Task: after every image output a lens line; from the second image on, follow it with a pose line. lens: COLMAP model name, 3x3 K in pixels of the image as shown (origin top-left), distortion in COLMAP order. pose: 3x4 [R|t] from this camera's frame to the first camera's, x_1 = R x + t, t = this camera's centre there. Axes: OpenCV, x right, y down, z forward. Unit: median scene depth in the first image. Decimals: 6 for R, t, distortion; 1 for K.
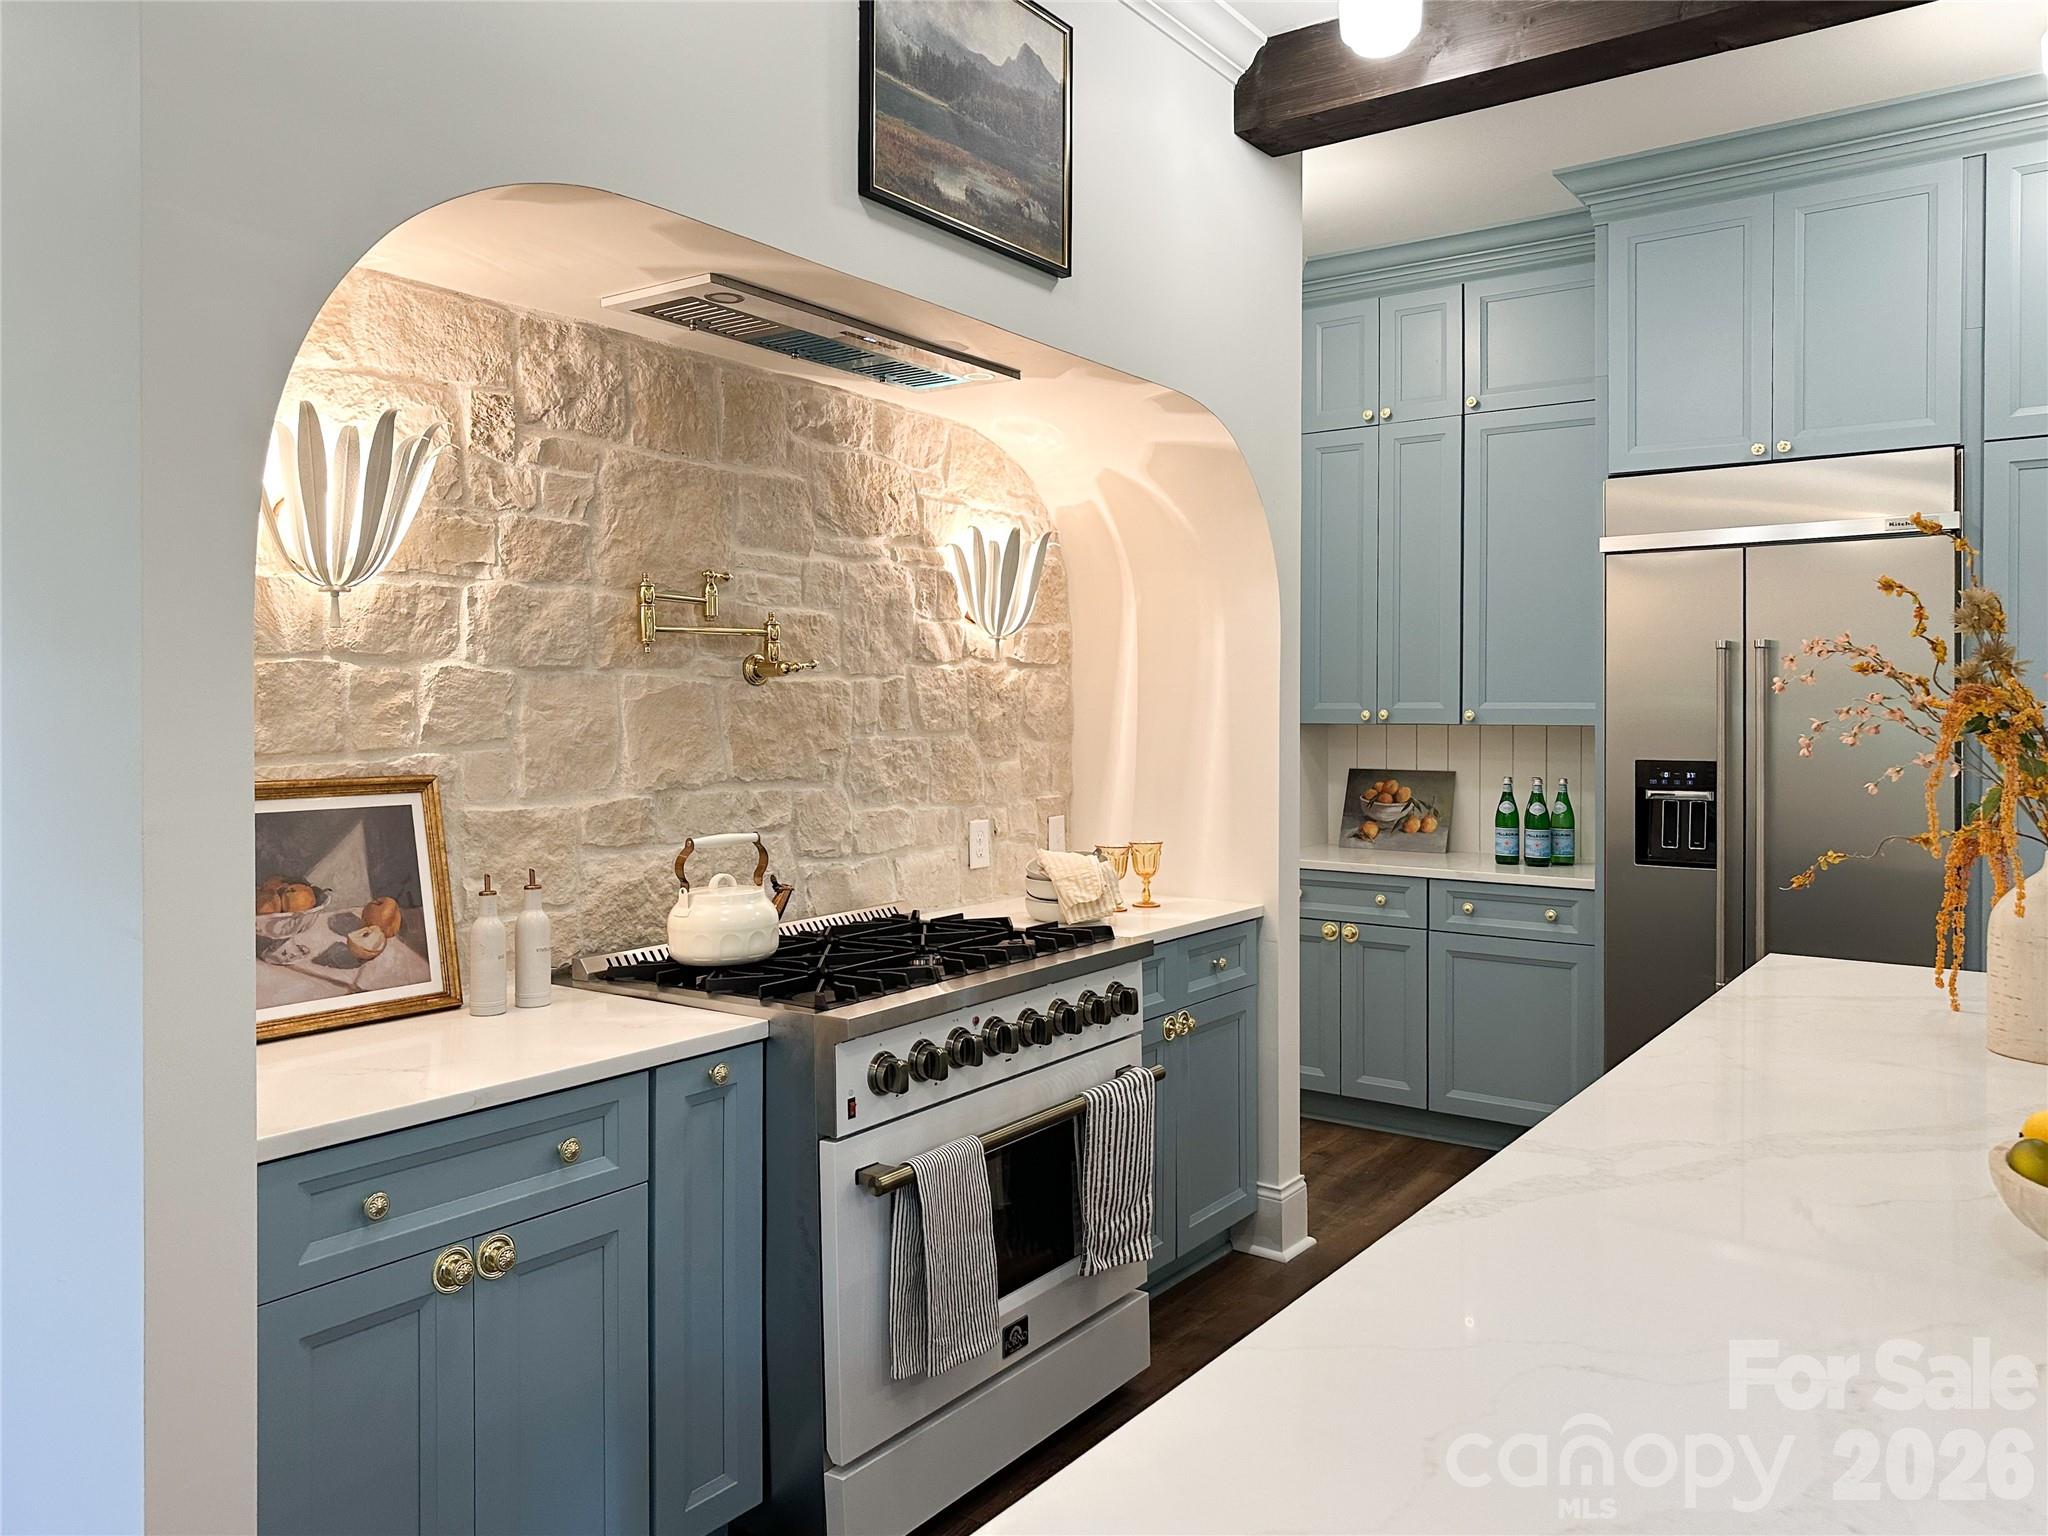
lens RADIAL K [[1463.8, 0, 1004.0], [0, 1463.8, 774.6], [0, 0, 1]] dist [0.176382, -0.445811]
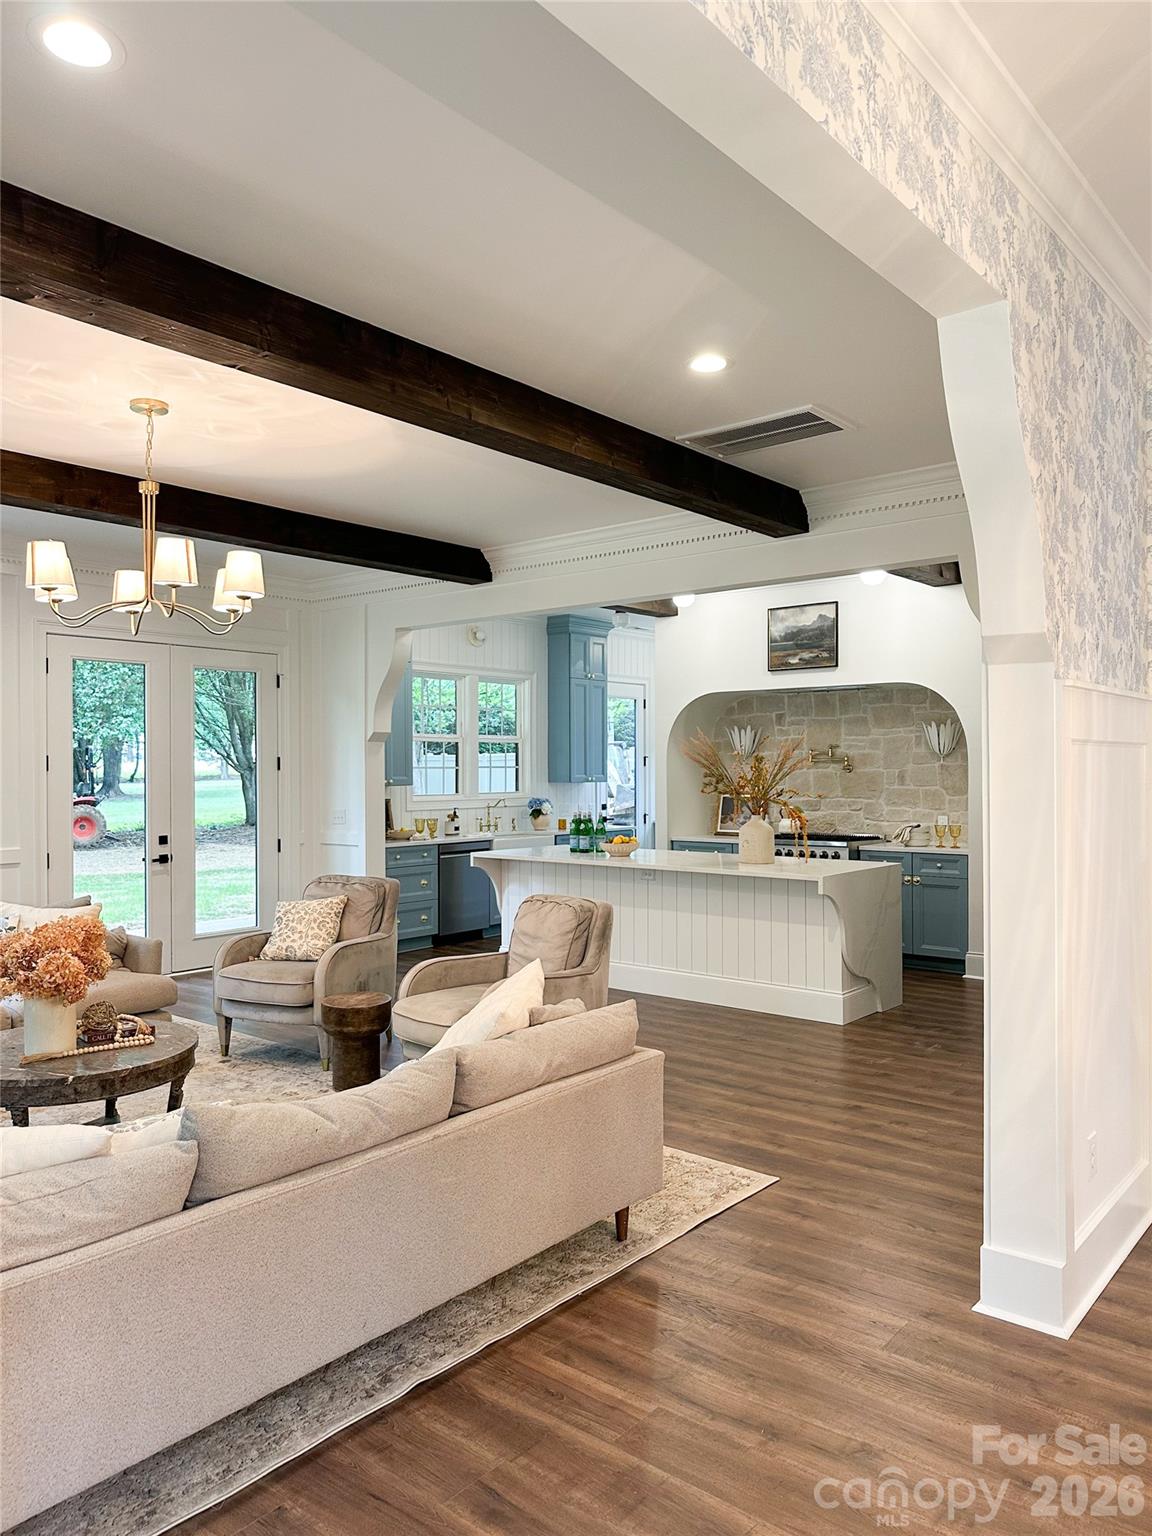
lens RADIAL K [[1097.8, 0, 576.0], [0, 1097.8, 768.0], [0, 0, 1]] dist [0.176382, -0.445811]
pose [[-0.059333, -0.003397, -0.998232, 2.922881], [-0.024930, 0.999687, -0.001920, -0.052634], [0.997927, 0.024772, -0.059399, 0.509901]]
